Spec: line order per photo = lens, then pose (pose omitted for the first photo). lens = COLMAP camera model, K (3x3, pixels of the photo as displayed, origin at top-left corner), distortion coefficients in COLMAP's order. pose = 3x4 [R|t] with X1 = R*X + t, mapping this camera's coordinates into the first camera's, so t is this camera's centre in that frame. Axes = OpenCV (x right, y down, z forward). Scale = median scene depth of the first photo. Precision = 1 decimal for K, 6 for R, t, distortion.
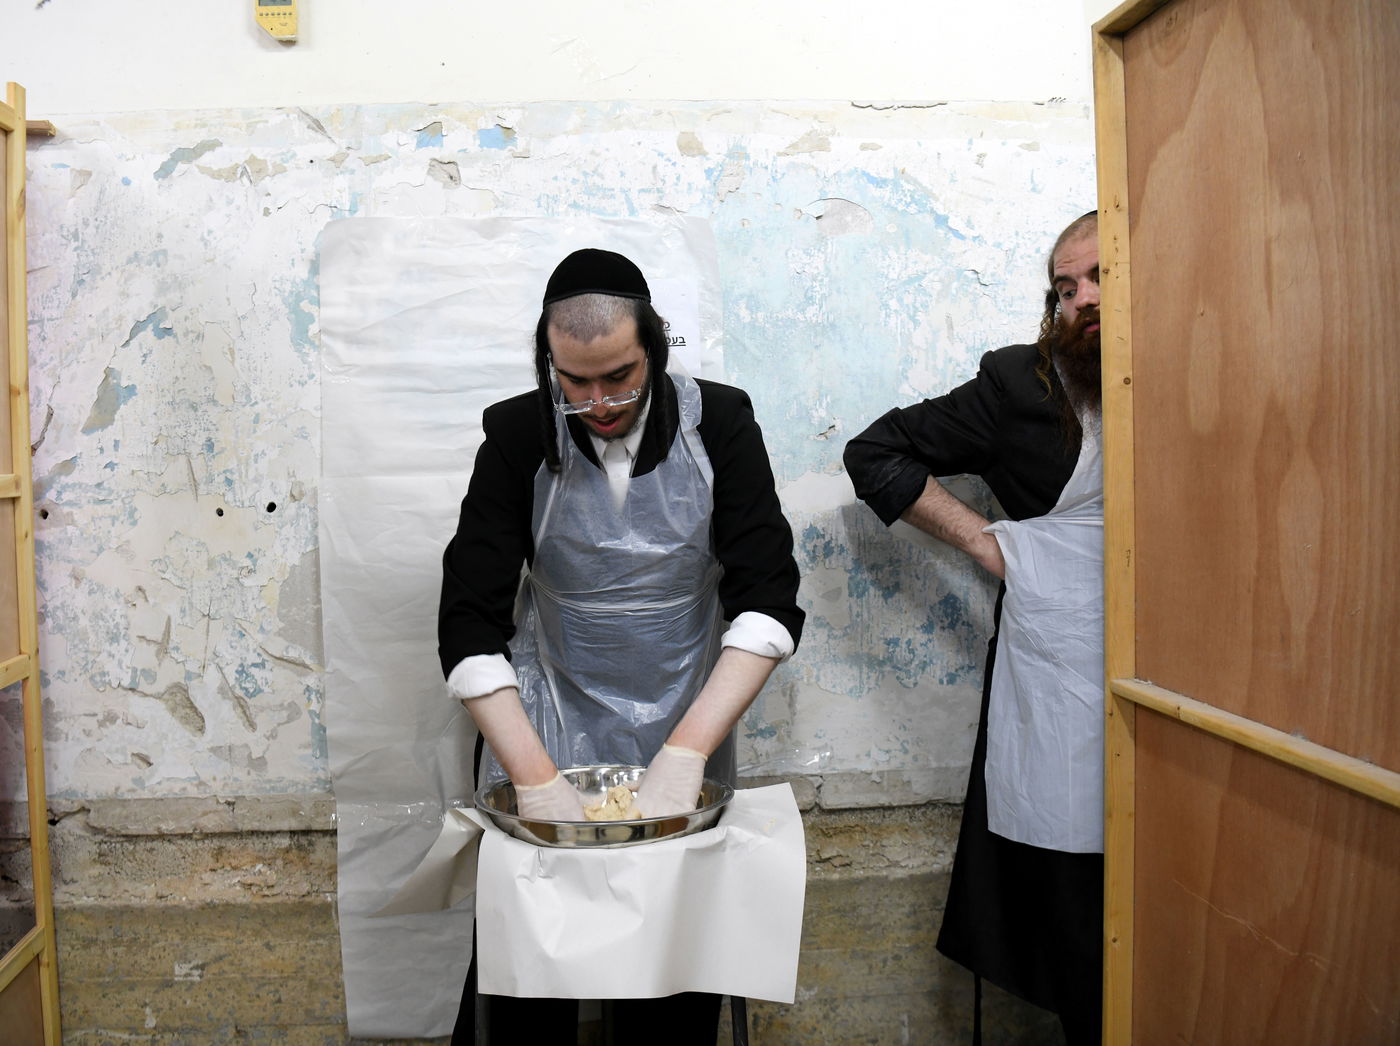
lens RADIAL K [[982.0, 0, 700.1], [0, 982.0, 516.1], [0, 0, 1]] dist [-0.053794, -0.001182]
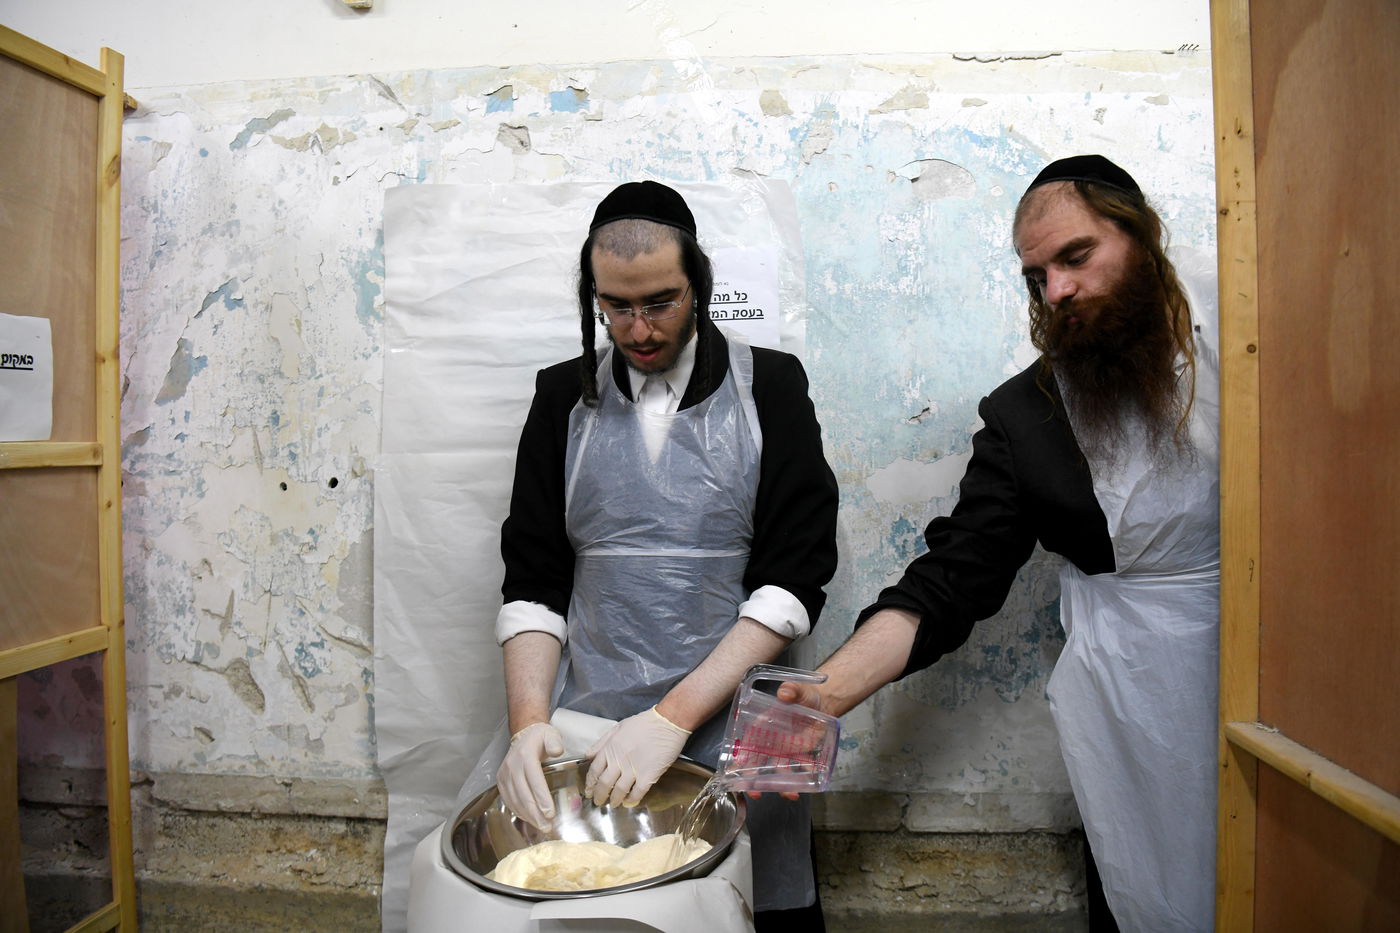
lens RADIAL K [[978.9, 0, 699.4], [0, 978.9, 475.2], [0, 0, 1]] dist [-0.069220, 0.009837]
pose [[0.990739, 0.023439, -0.133738, 0.051433], [-0.027167, 0.999290, -0.026115, -0.001333], [0.133031, 0.029506, 0.990673, 0.086624]]
